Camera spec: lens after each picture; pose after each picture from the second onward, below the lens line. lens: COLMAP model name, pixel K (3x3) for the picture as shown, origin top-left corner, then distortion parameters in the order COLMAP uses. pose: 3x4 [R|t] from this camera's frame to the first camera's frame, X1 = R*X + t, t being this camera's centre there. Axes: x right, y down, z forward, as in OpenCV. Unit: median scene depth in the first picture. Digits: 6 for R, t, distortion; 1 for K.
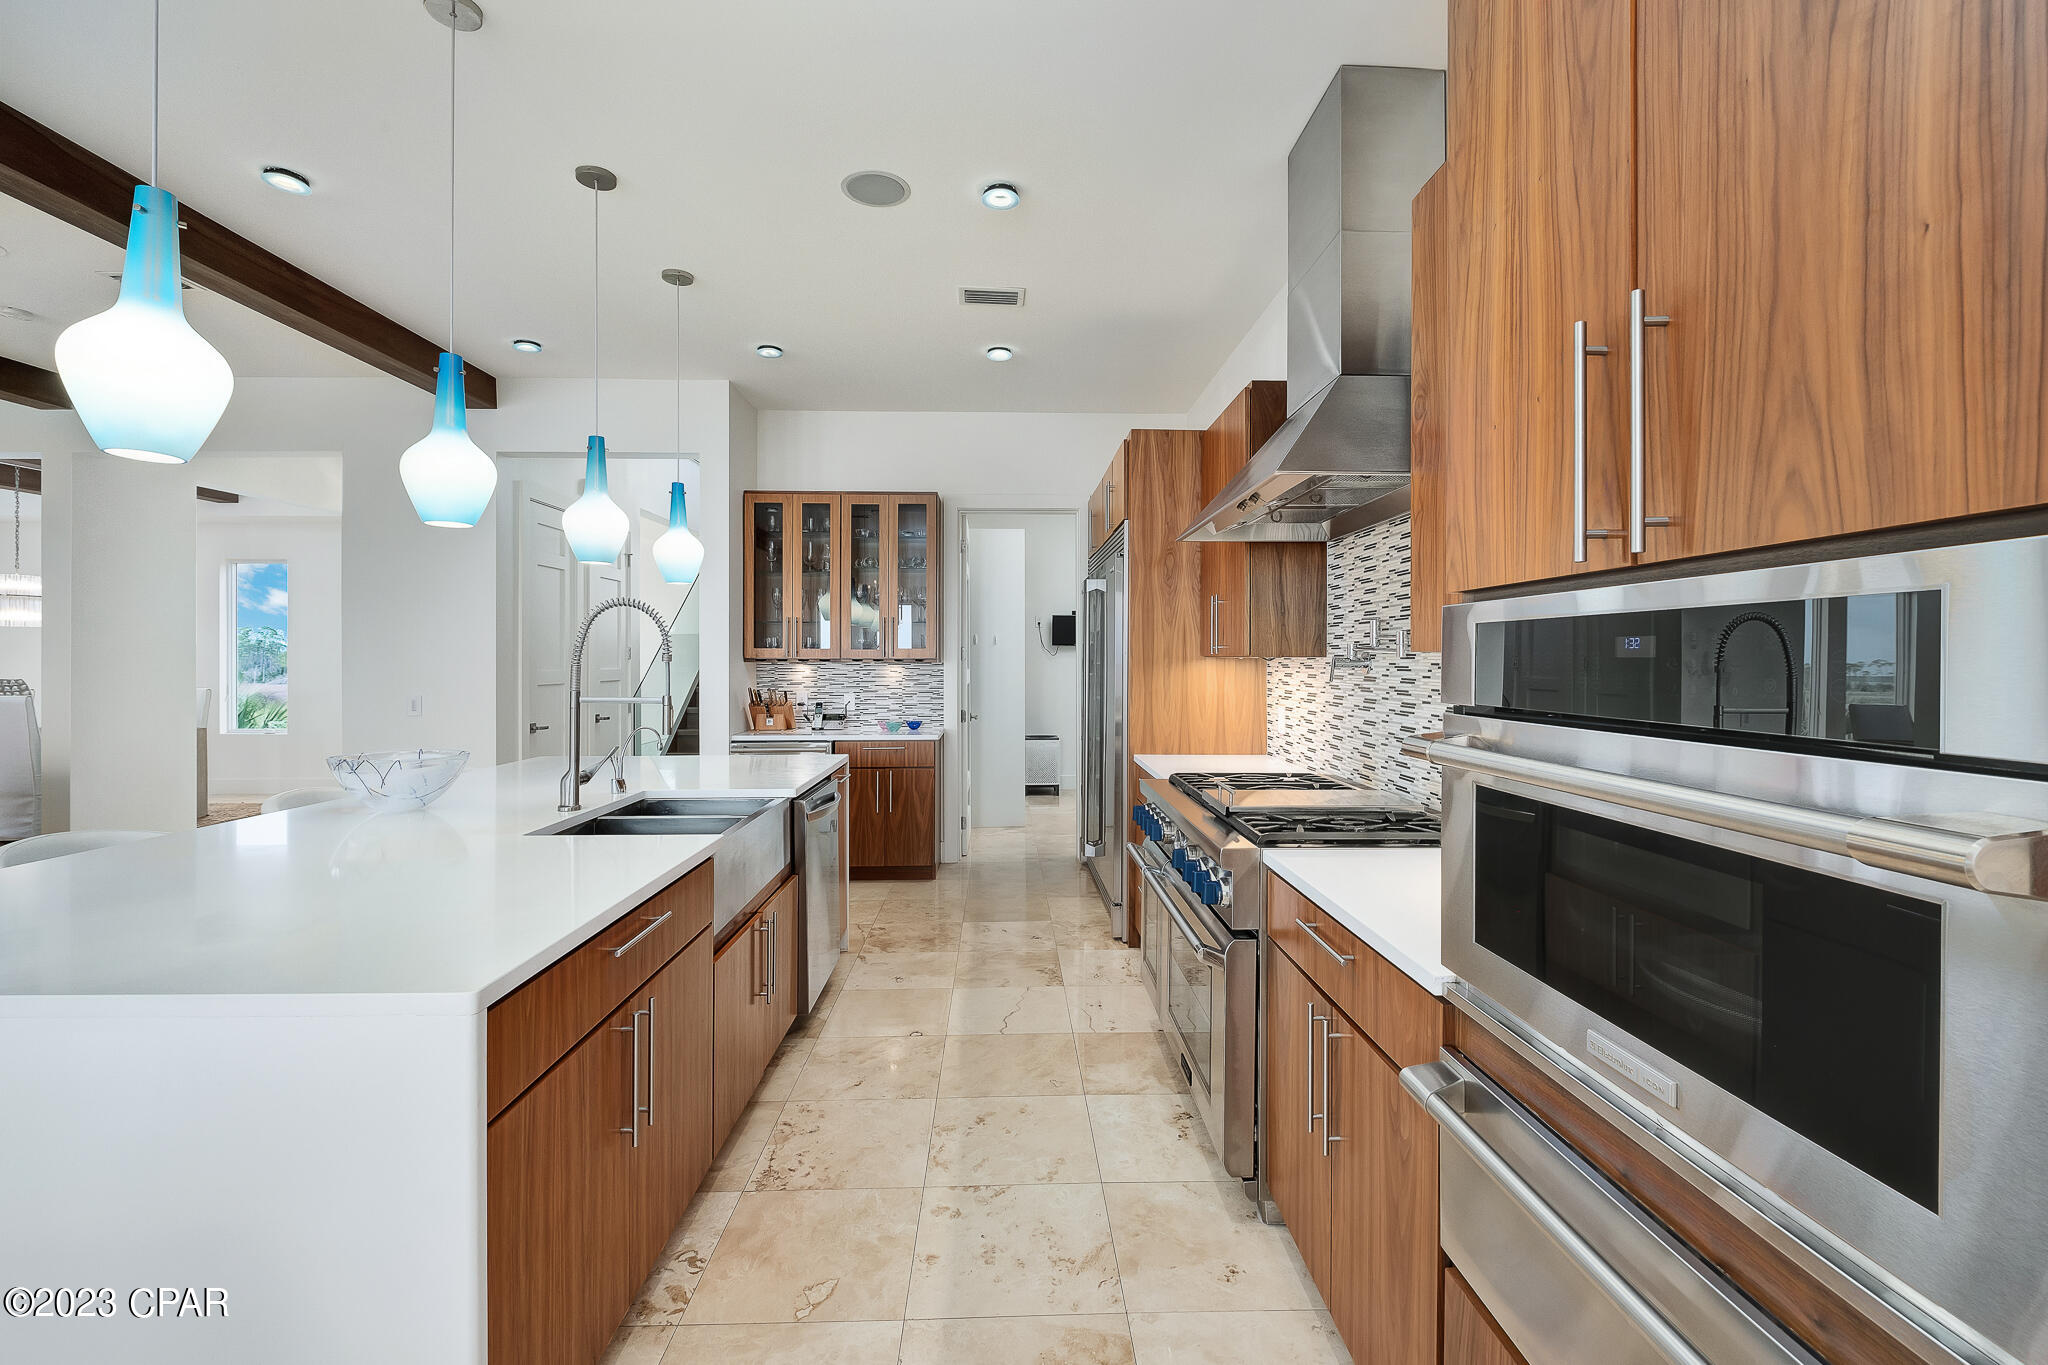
lens RADIAL K [[883.4, 0, 1015.1], [0, 883.4, 668.0], [0, 0, 1]] dist [0.002235, -0.000405]
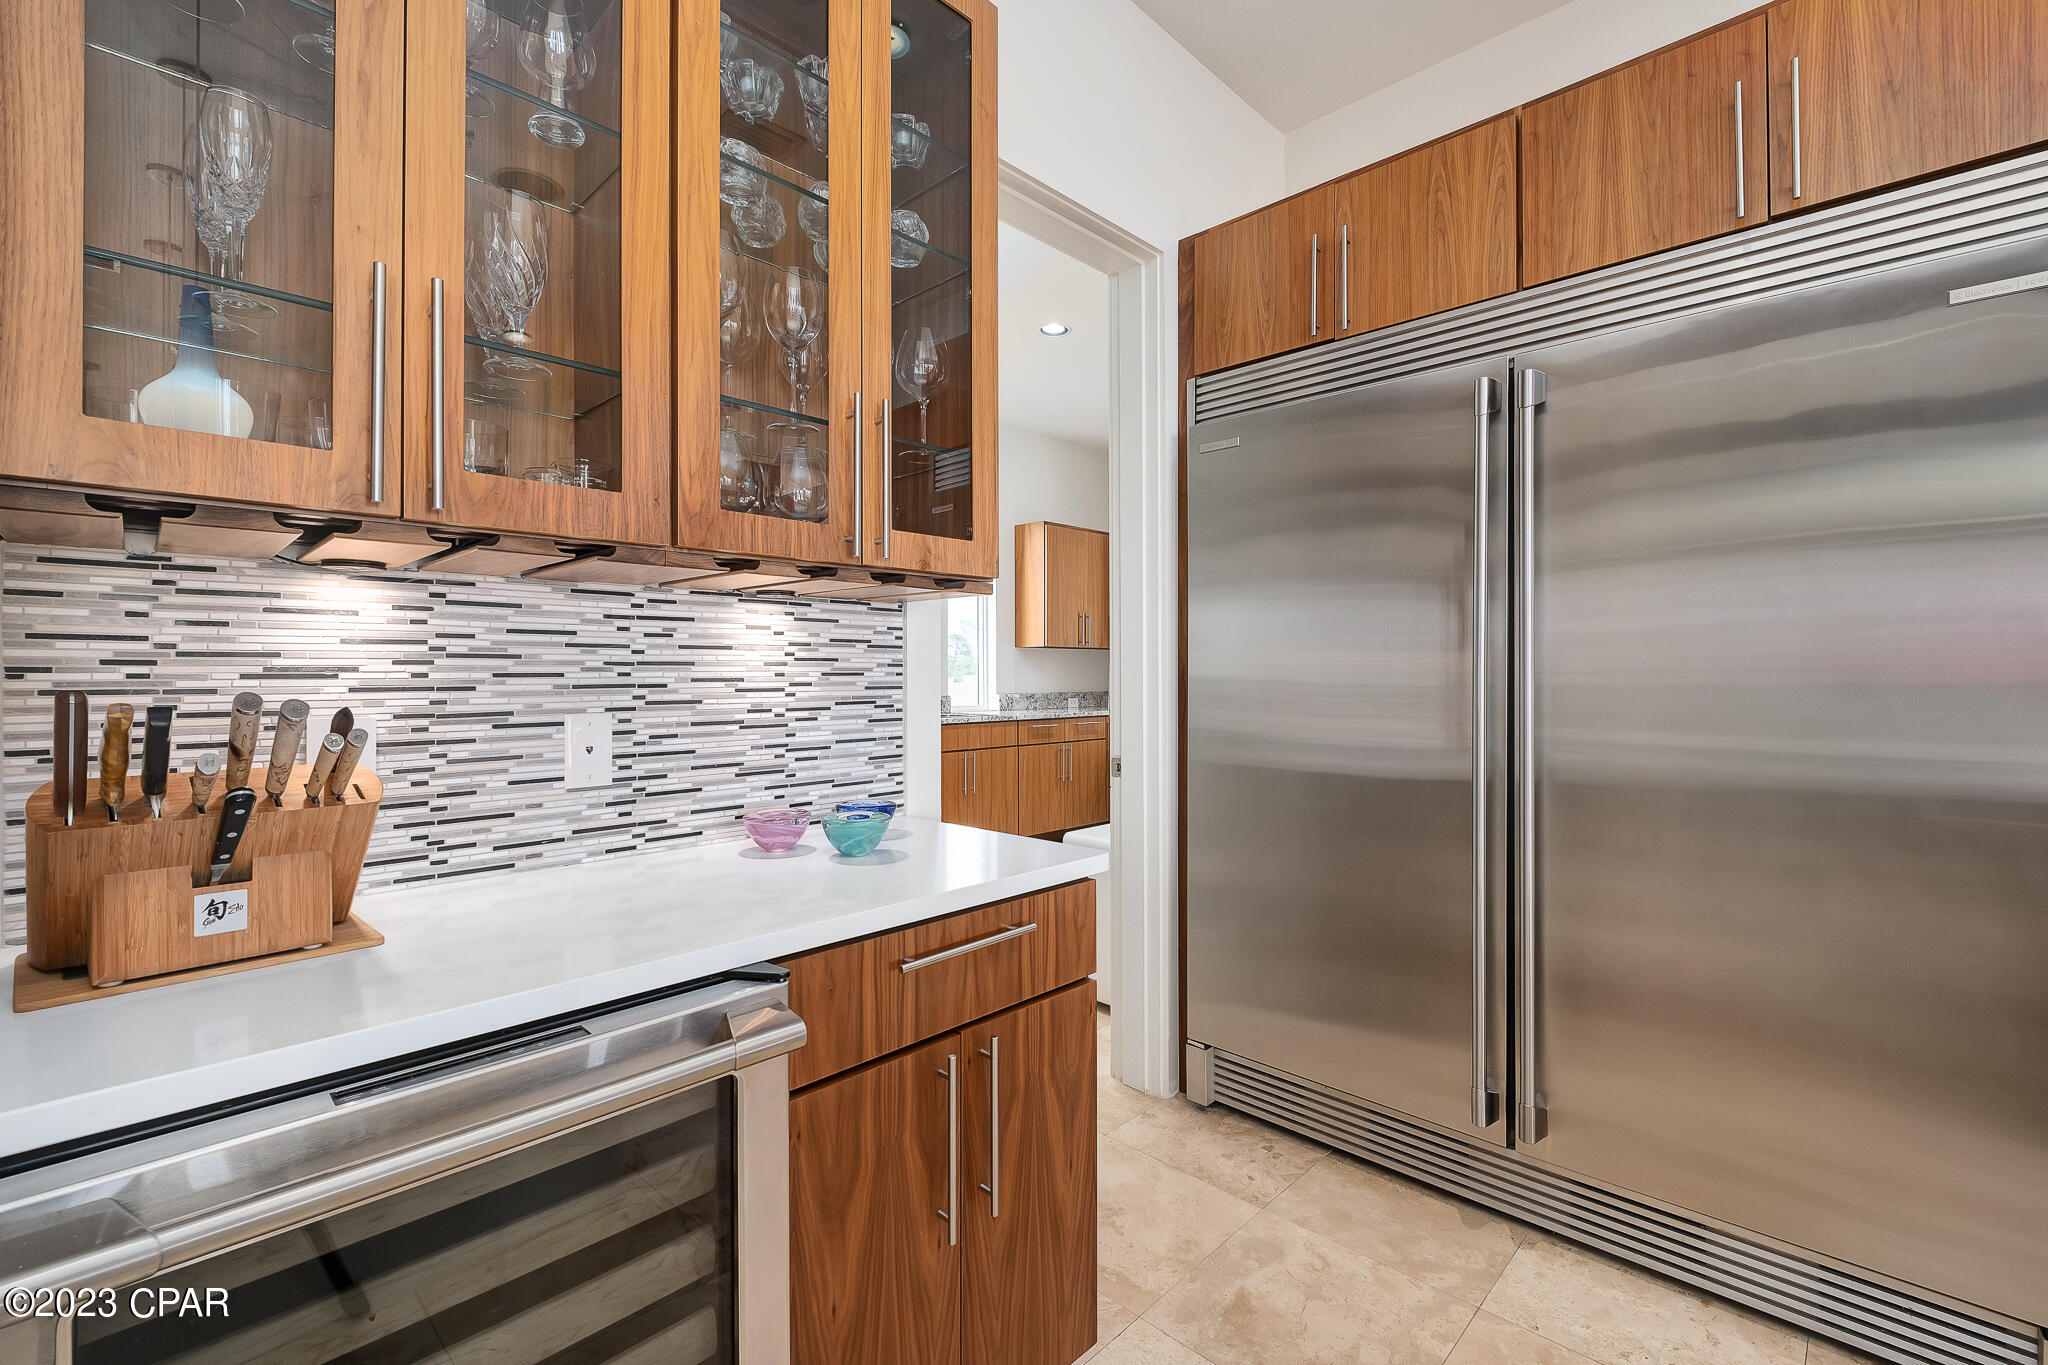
lens RADIAL K [[883.4, 0, 1029.1], [0, 883.4, 678.1], [0, 0, 1]] dist [0.002235, -0.000405]
pose [[0.710864, -0.006297, 0.703302, -0.338631], [0.007929, 0.999968, 0.000940, 0.024967], [-0.703285, 0.004908, 0.710891, 0.945111]]
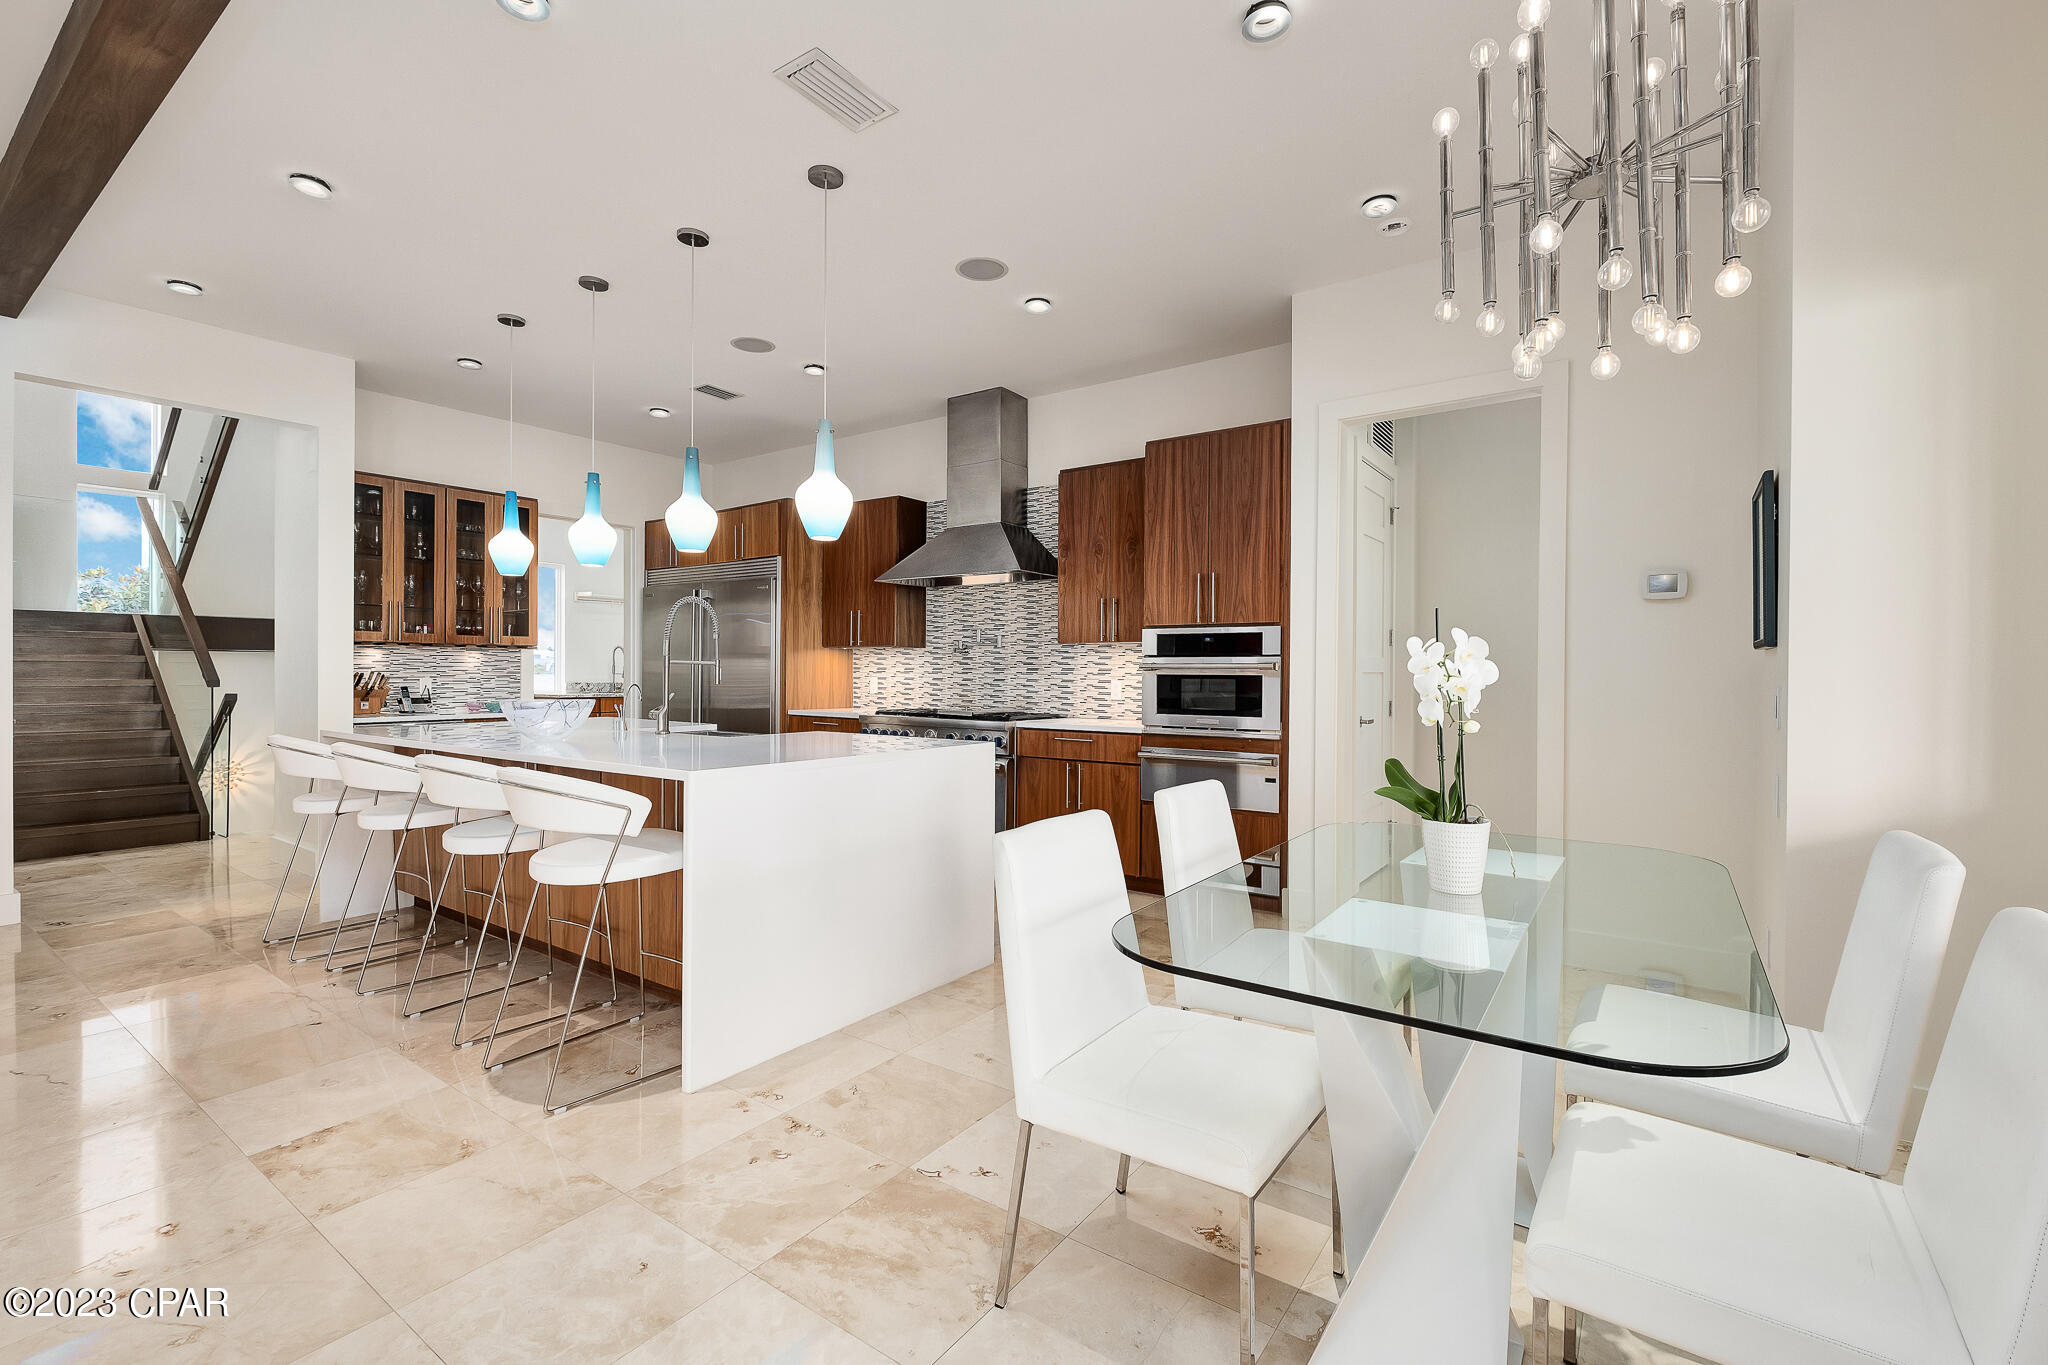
lens RADIAL K [[883.4, 0, 1036.1], [0, 883.4, 670.7], [0, 0, 1]] dist [0.002235, -0.000405]
pose [[0.590955, 0.001936, 0.806702, -0.751755], [0.001677, 0.999992, -0.003629, 0.031913], [-0.806703, 0.003497, 0.590947, -0.227874]]
